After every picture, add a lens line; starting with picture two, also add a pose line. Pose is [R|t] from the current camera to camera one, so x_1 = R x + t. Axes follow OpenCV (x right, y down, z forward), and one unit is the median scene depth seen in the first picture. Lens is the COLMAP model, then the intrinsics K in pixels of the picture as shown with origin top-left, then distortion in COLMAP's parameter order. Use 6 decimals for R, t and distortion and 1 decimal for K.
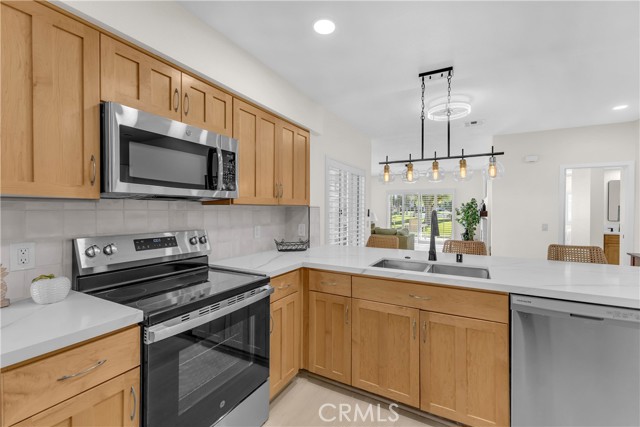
lens RADIAL K [[274.4, 0, 321.5], [0, 274.4, 212.9], [0, 0, 1]] dist [0.013384, -0.003453]
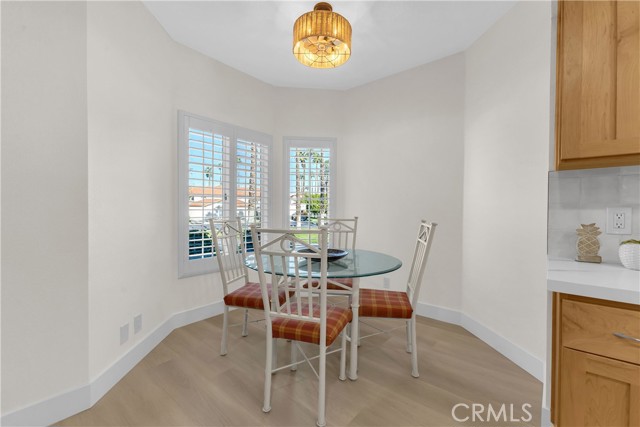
lens RADIAL K [[274.4, 0, 320.7], [0, 274.4, 211.5], [0, 0, 1]] dist [0.013384, -0.003453]
pose [[-0.200410, 0.000506, -0.979712, 0.080229], [-0.020728, 0.999774, 0.004756, 0.085341], [0.979493, 0.021260, -0.200354, 0.084126]]
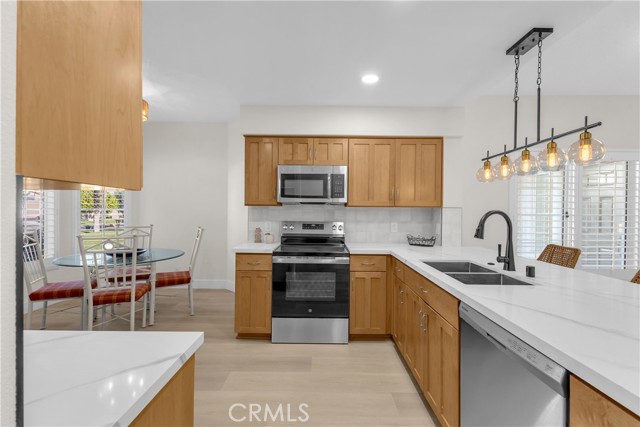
lens RADIAL K [[274.4, 0, 321.9], [0, 274.4, 211.5], [0, 0, 1]] dist [0.013384, -0.003453]
pose [[0.475966, 0.004811, -0.879450, 0.944233], [-0.017802, 0.999833, -0.004166, 0.008765], [0.879283, 0.017639, 0.475973, 0.107621]]
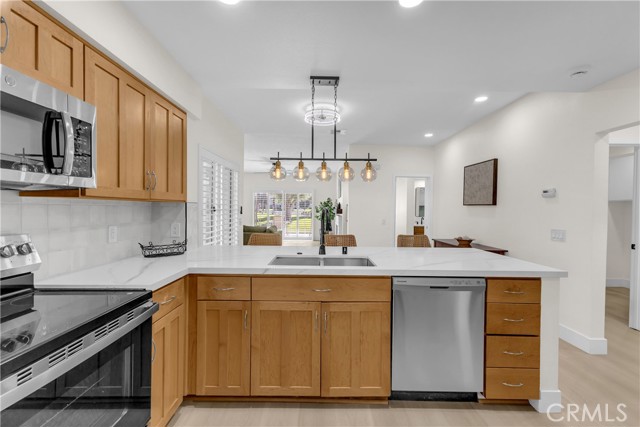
lens RADIAL K [[274.4, 0, 321.5], [0, 274.4, 212.4], [0, 0, 1]] dist [0.013384, -0.003453]
pose [[0.875961, -0.001466, 0.482380, -0.123826], [-0.001965, 0.999976, 0.006609, 0.003775], [-0.482378, -0.006737, 0.875937, 0.073899]]
